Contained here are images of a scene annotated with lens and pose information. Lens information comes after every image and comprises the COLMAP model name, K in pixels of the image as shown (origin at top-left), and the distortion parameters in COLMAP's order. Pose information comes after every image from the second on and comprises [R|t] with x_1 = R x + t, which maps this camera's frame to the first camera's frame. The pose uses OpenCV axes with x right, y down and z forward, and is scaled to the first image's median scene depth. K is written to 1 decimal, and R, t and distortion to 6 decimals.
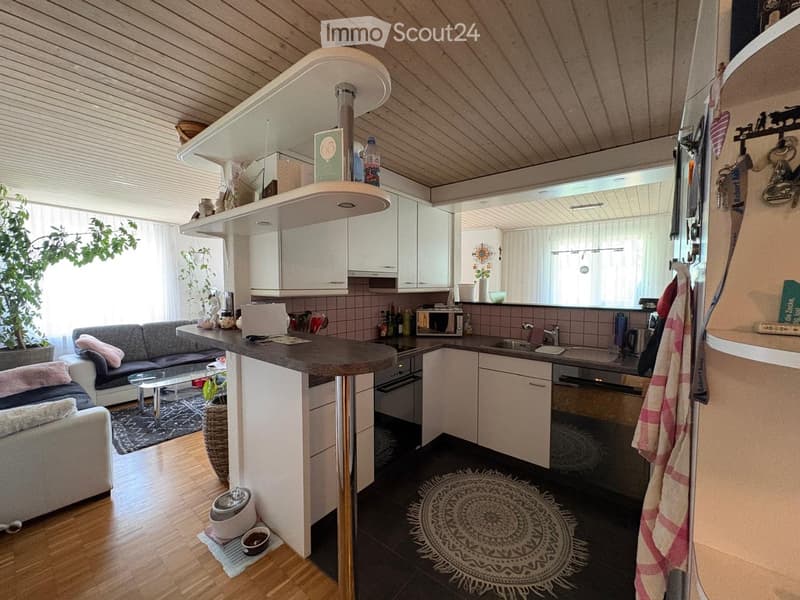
lens RADIAL K [[320.1, 0, 403.0], [0, 320.1, 306.4], [0, 0, 1]] dist [-0.000112, 0.000022]
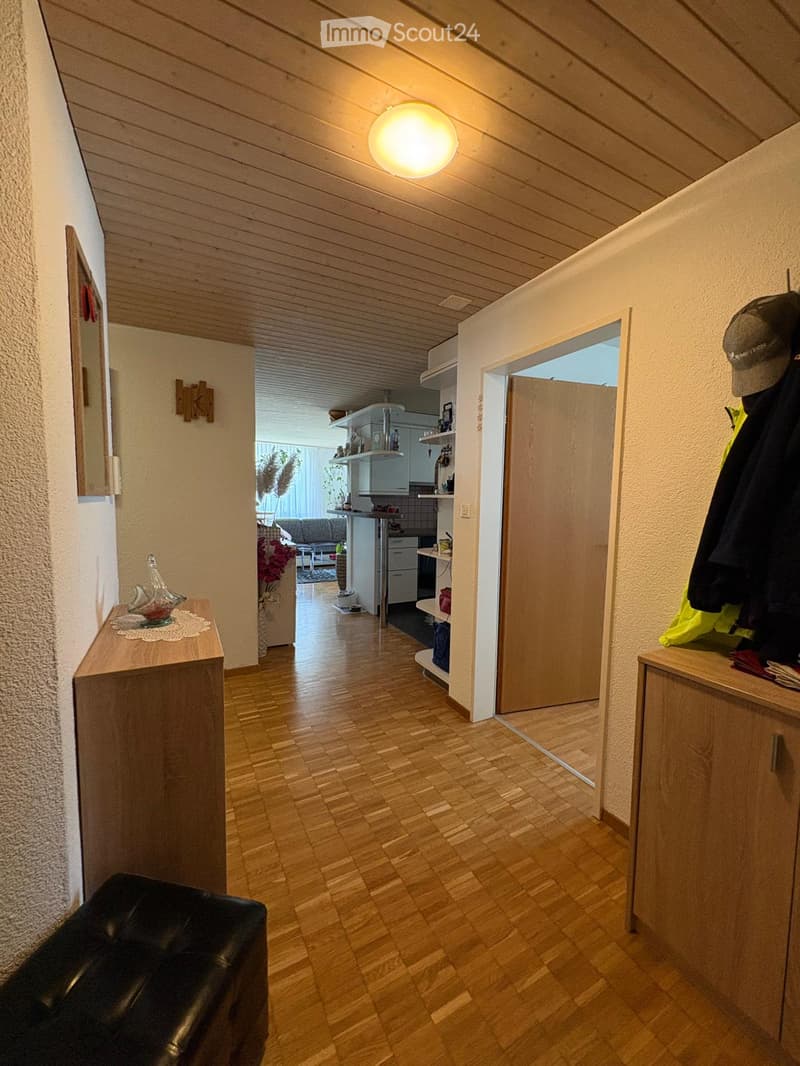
lens RADIAL K [[426.5, 0, 396.7], [0, 426.5, 530.2], [0, 0, 1]] dist [-0.000112, 0.000022]
pose [[0.911727, 0.037095, -0.409118, 0.832402], [-0.032833, 0.999309, 0.017438, 0.130704], [0.409482, -0.002466, 0.912315, -1.314939]]
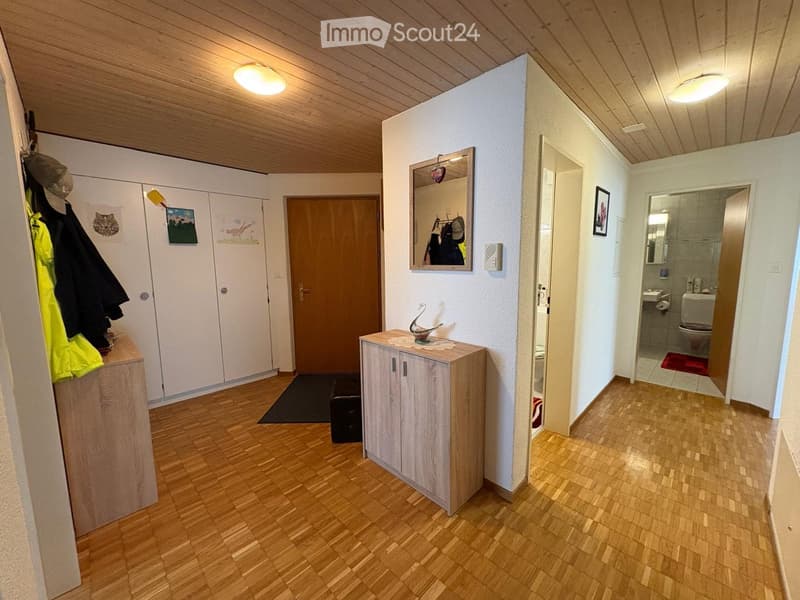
lens RADIAL K [[320.1, 0, 401.1], [0, 320.1, 298.6], [0, 0, 1]] dist [-0.000112, 0.000022]
pose [[-0.993737, -0.004032, 0.111667, -1.266904], [0.016715, 0.982741, 0.184231, -0.230709], [-0.110483, 0.184944, -0.976519, 2.913007]]
